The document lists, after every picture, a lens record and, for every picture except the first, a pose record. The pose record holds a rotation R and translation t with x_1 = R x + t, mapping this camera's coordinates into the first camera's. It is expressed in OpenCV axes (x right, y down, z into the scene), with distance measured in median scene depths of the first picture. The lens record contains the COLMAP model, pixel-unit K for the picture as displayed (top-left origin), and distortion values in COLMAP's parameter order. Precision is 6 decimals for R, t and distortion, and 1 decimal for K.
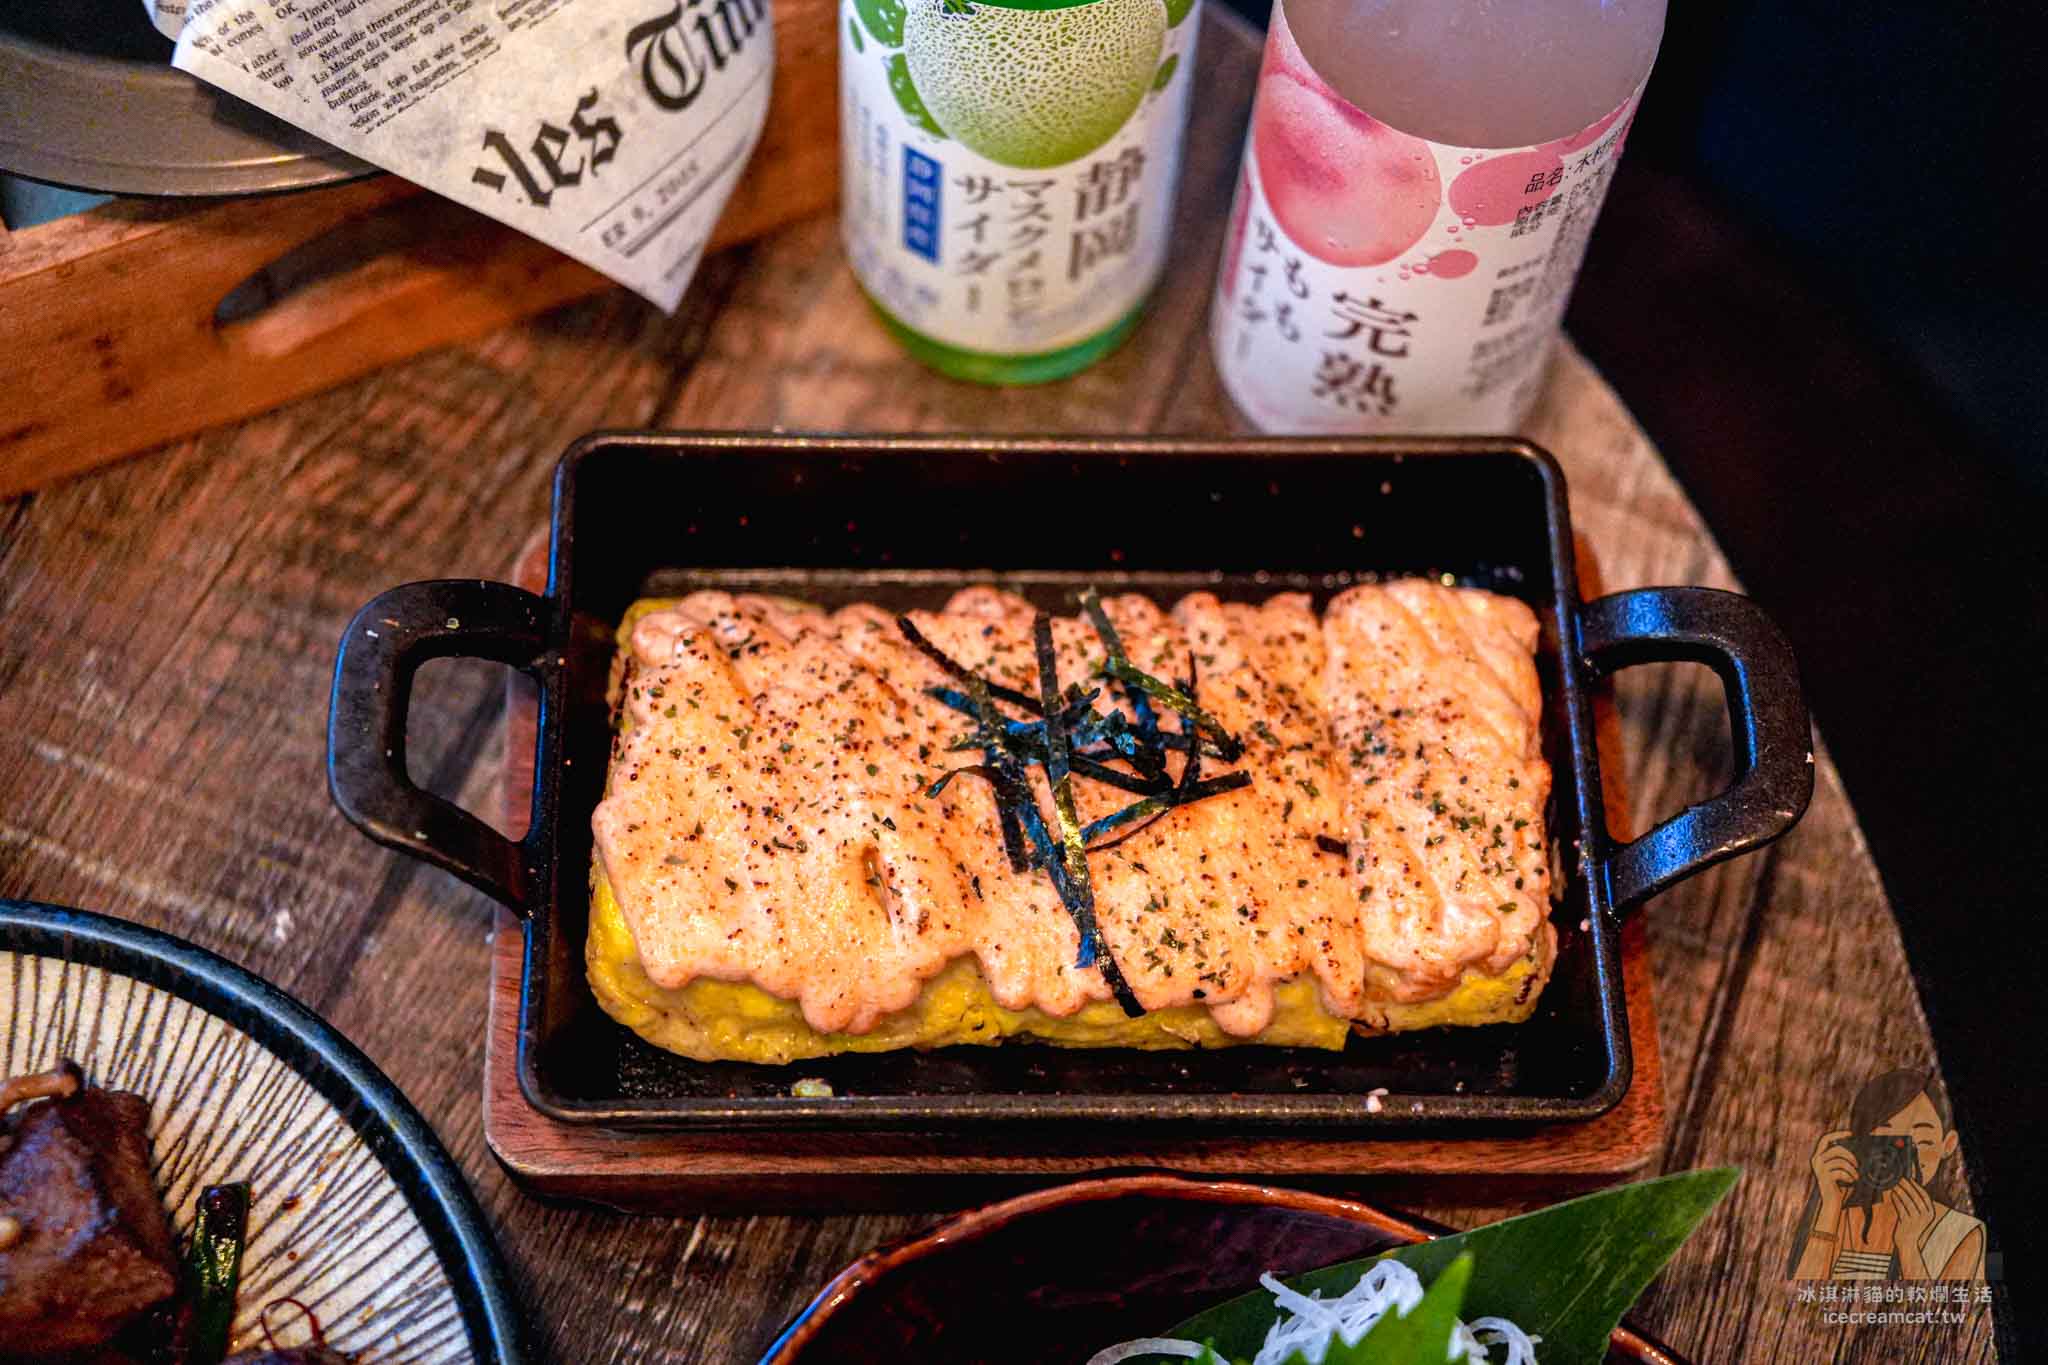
lens RADIAL K [[2915.9, 0, 1024.0], [0, 2915.9, 682.5], [0, 0, 1]] dist [0.029693, -0.176818]
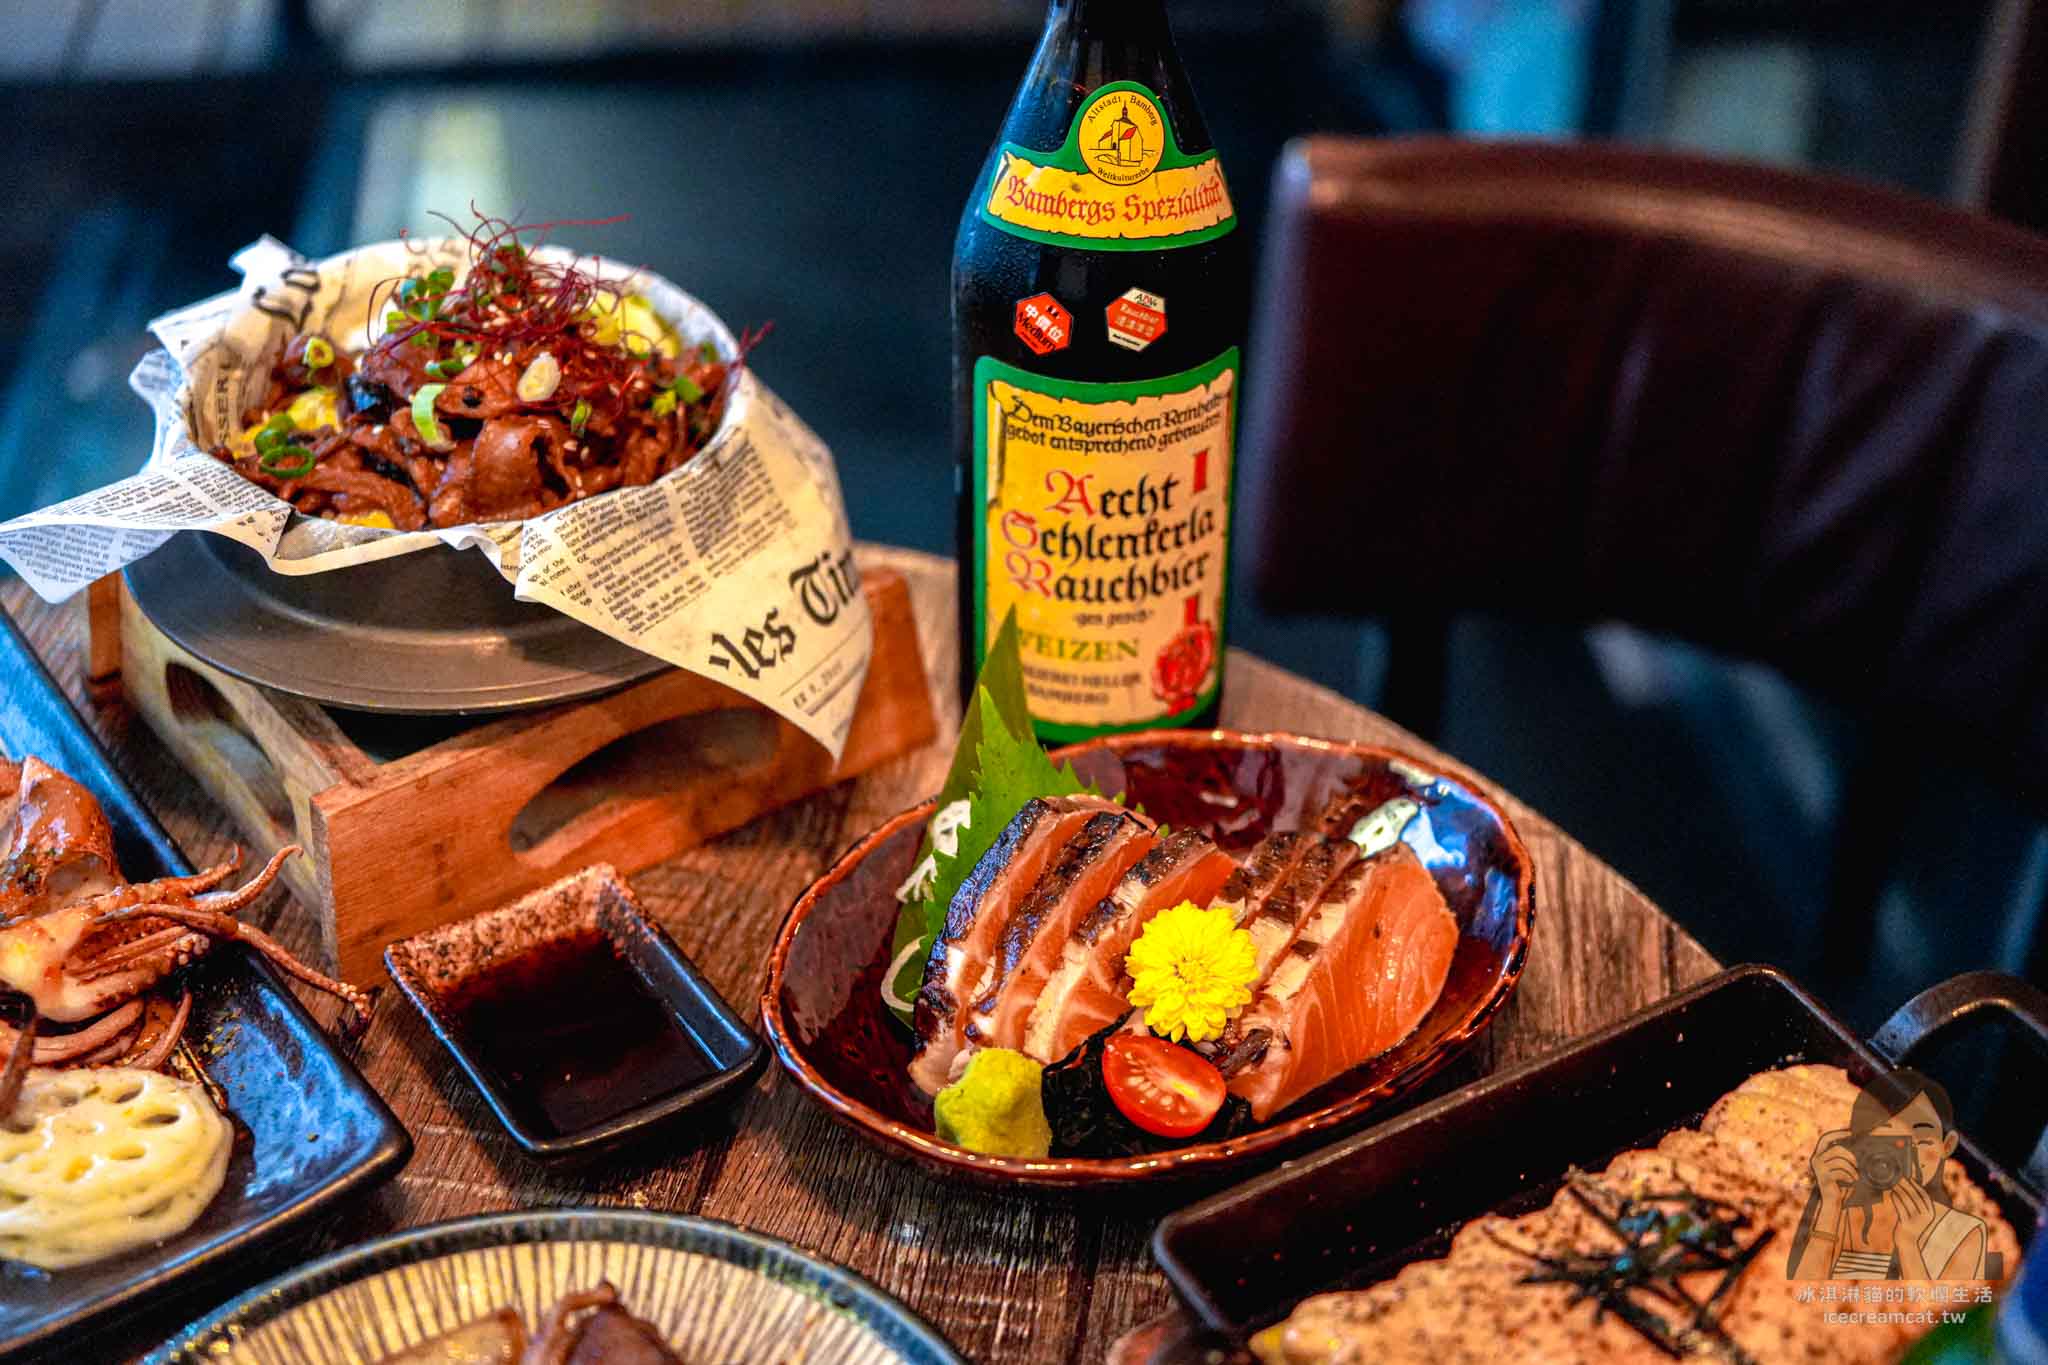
lens RADIAL K [[2915.9, 0, 1024.0], [0, 2915.9, 682.5], [0, 0, 1]] dist [0.029693, -0.176818]
pose [[0.976614, -0.148710, 0.155273, -0.261322], [0.202801, 0.876975, -0.435646, 0.507388], [-0.071385, 0.456948, 0.886625, -0.313483]]
